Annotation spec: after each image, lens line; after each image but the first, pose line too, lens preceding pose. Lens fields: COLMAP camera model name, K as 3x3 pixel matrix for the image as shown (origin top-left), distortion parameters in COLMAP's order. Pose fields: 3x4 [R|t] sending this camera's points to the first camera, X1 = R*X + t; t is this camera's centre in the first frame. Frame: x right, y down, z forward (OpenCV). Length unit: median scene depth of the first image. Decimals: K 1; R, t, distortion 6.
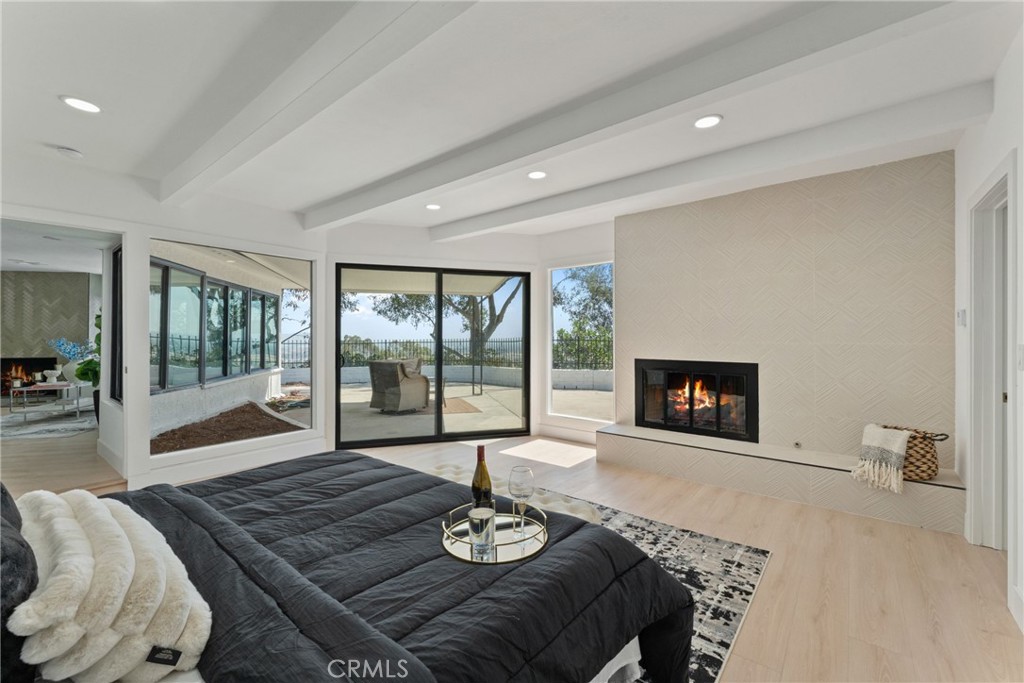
lens RADIAL K [[421.5, 0, 512.0], [0, 421.5, 341.5], [0, 0, 1]] dist [0.000163, -0.000010]
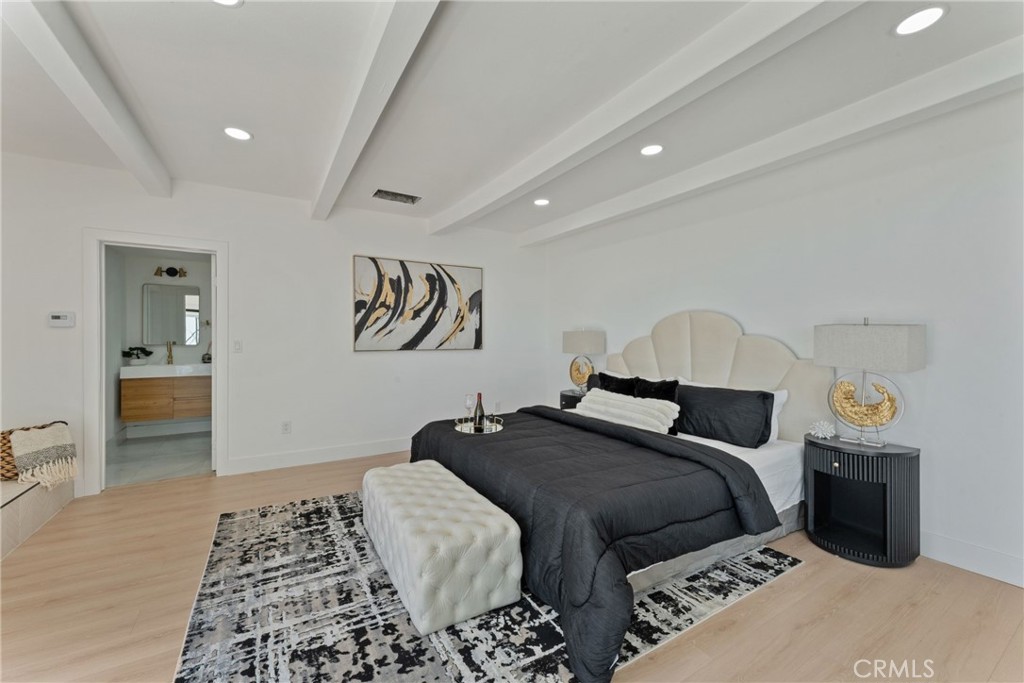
lens RADIAL K [[404.9, 0, 512.0], [0, 404.9, 341.5], [0, 0, 1]] dist [0.001851, 0.000104]
pose [[-0.943074, -0.004475, 0.332553, -0.480902], [0.002691, 0.999774, 0.021085, -0.013439], [-0.332572, 0.020779, -0.942849, 1.569752]]
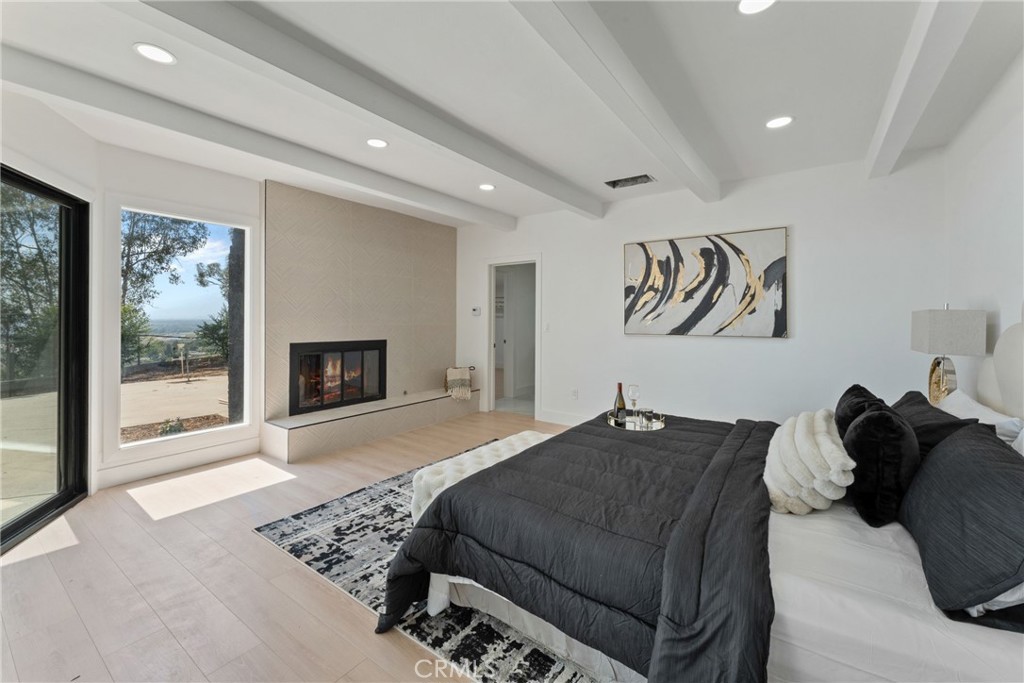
lens RADIAL K [[420.1, 0, 511.1], [0, 420.1, 319.3], [0, 0, 1]] dist [0.001593, 0.000076]
pose [[-0.067691, 0.001218, 0.997706, -1.038166], [0.009706, 0.999953, -0.000562, -0.010011], [-0.997659, 0.009646, -0.067699, 0.914243]]
